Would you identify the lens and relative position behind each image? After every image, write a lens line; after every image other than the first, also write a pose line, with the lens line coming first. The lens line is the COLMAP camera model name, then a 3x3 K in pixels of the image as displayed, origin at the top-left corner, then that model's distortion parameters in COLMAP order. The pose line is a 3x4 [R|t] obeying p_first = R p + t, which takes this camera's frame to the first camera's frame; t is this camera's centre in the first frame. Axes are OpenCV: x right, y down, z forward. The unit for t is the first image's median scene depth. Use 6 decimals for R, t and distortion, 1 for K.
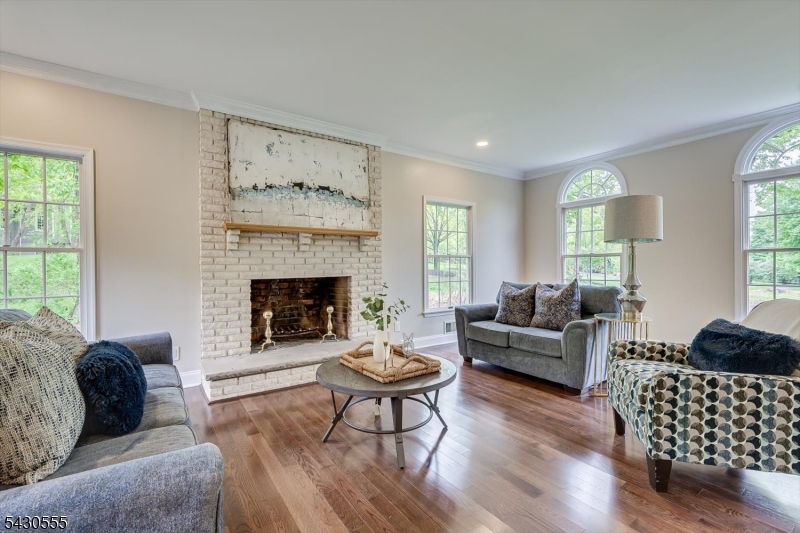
lens RADIAL K [[363.4, 0, 400.9], [0, 363.4, 269.2], [0, 0, 1]] dist [-0.001713, -0.000476]
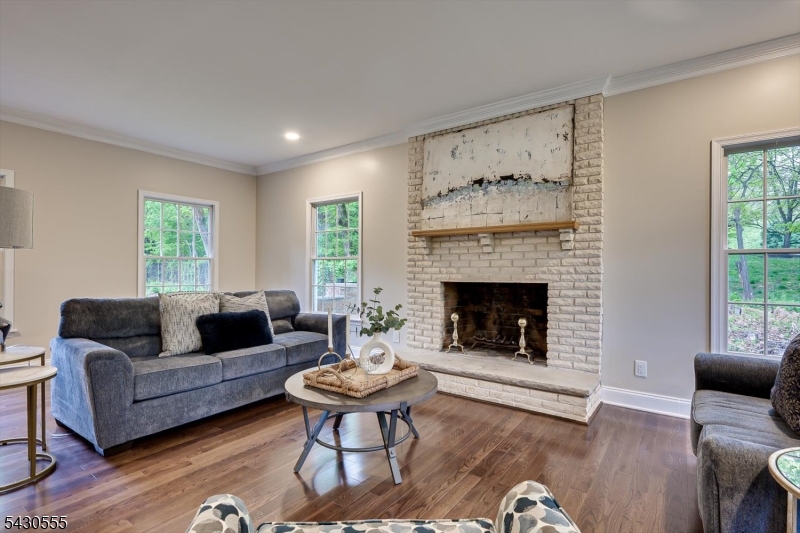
lens RADIAL K [[396.5, 0, 399.3], [0, 396.5, 265.1], [0, 0, 1]] dist [0.002673, -0.000908]
pose [[0.325864, 0.000459, -0.945416, 0.589925], [-0.010274, 0.999943, -0.003056, -0.013859], [0.945361, 0.010709, 0.325850, 0.467891]]
